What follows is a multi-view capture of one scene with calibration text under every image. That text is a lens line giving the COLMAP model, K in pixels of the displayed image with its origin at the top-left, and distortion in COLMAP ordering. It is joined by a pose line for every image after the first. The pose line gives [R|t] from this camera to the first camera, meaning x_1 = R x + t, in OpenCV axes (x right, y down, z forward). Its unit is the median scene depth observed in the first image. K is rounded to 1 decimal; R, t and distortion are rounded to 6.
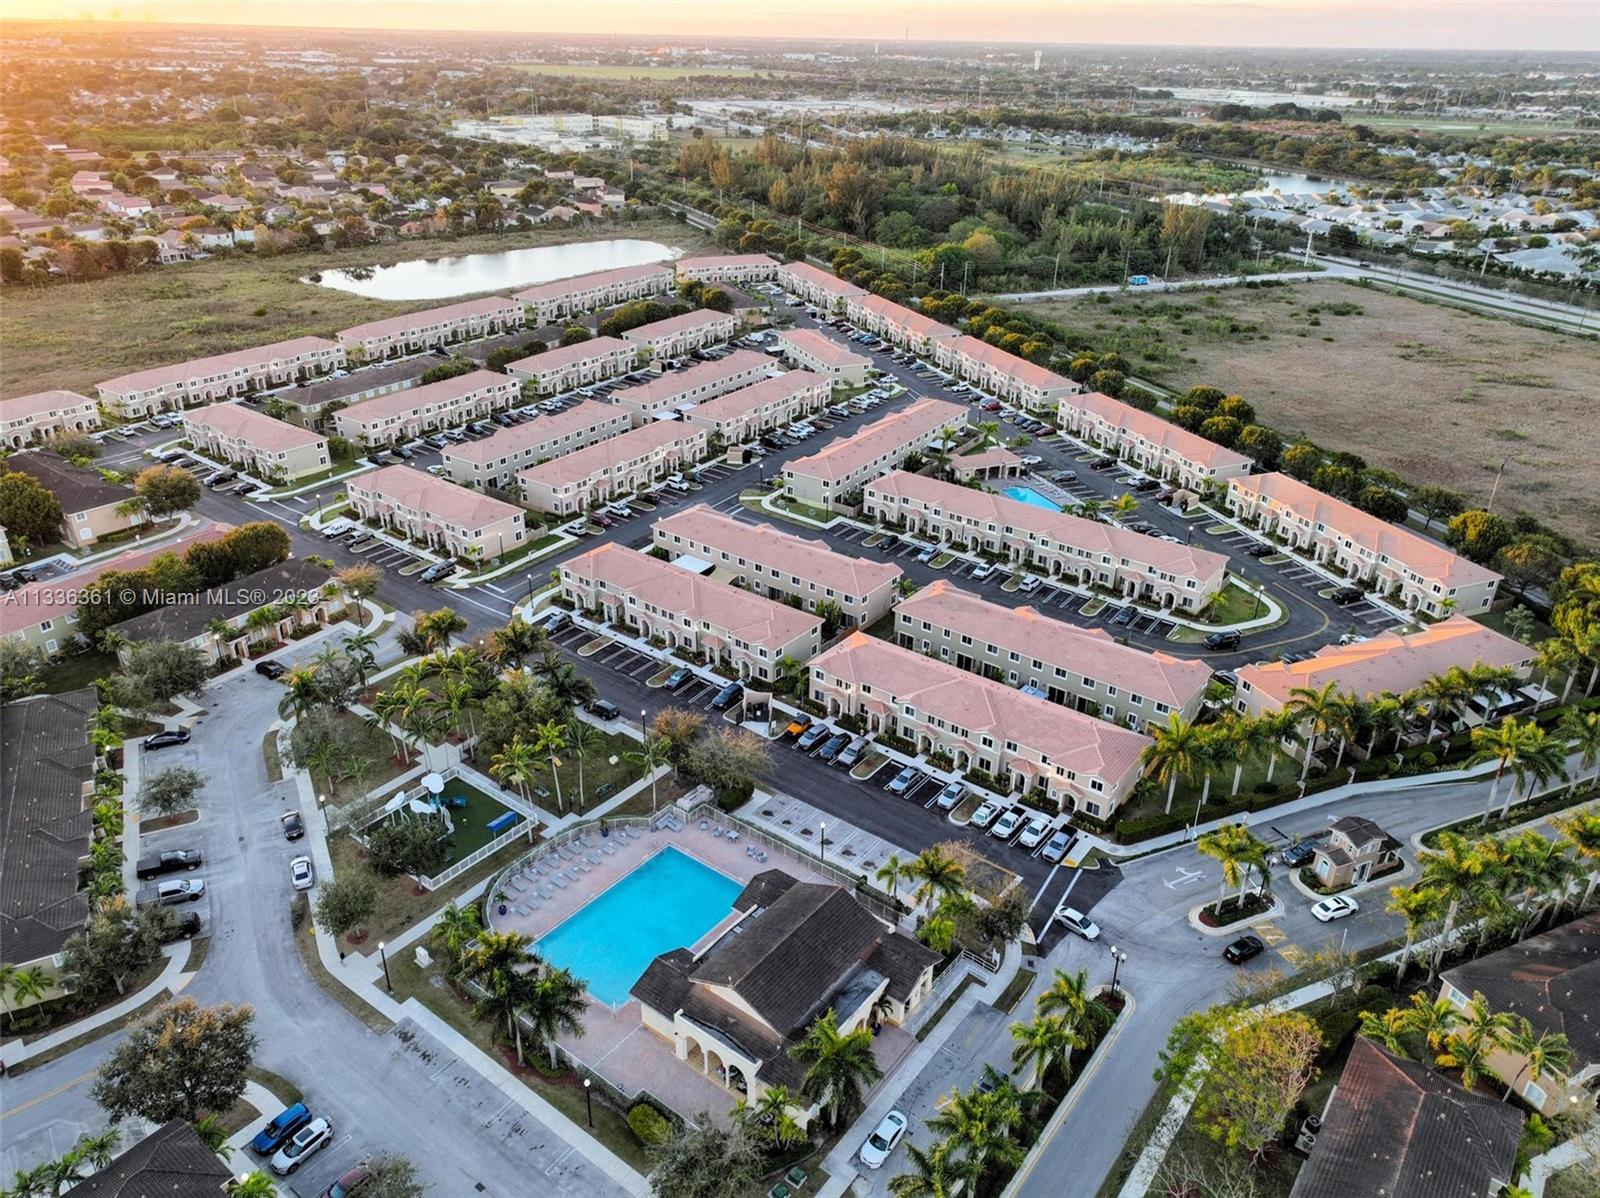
lens RADIAL K [[1118.1, 0, 800.0], [0, 1118.1, 599.0], [0, 0, 1]] dist [-0.002716, 0.025748]
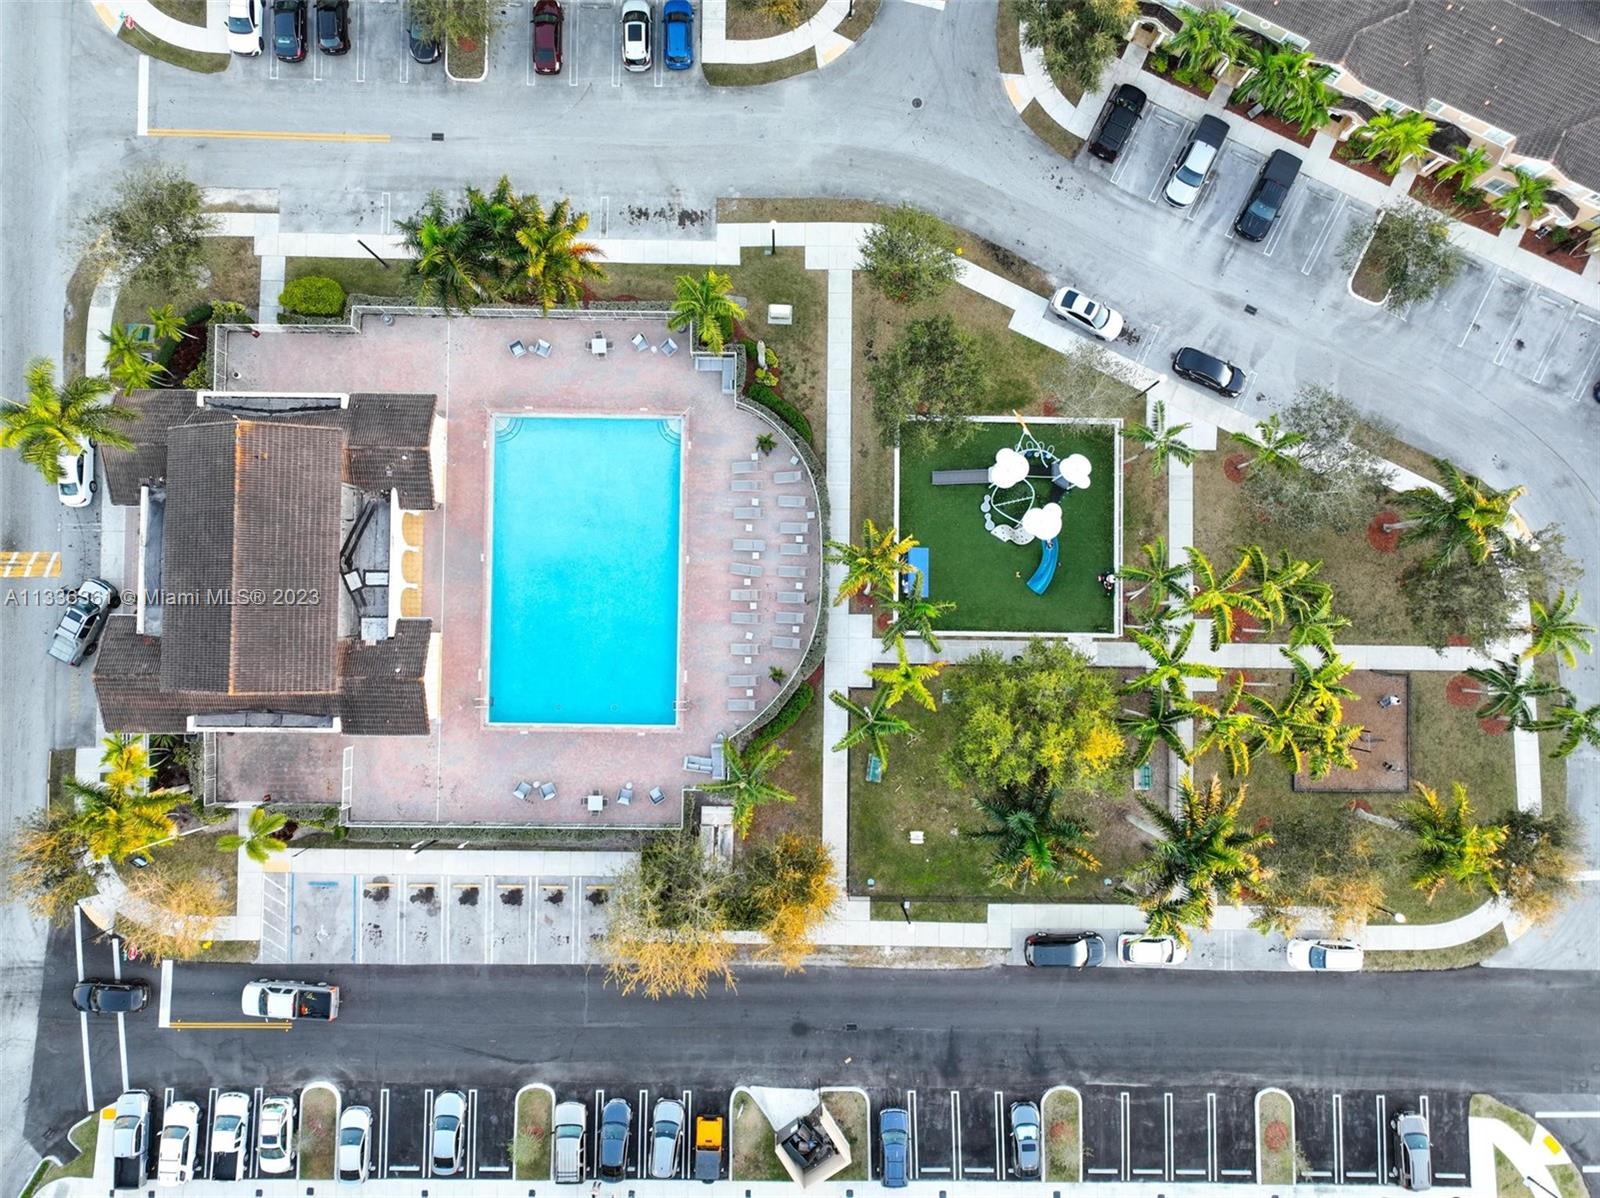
lens RADIAL K [[1118.1, 0, 800.0], [0, 1118.1, 599.0], [0, 0, 1]] dist [-0.002716, 0.025748]
pose [[-0.802506, 0.595316, -0.039784, -0.183623], [-0.286888, -0.326549, 0.900589, -0.309920], [0.523144, 0.734142, 0.432847, 0.720251]]
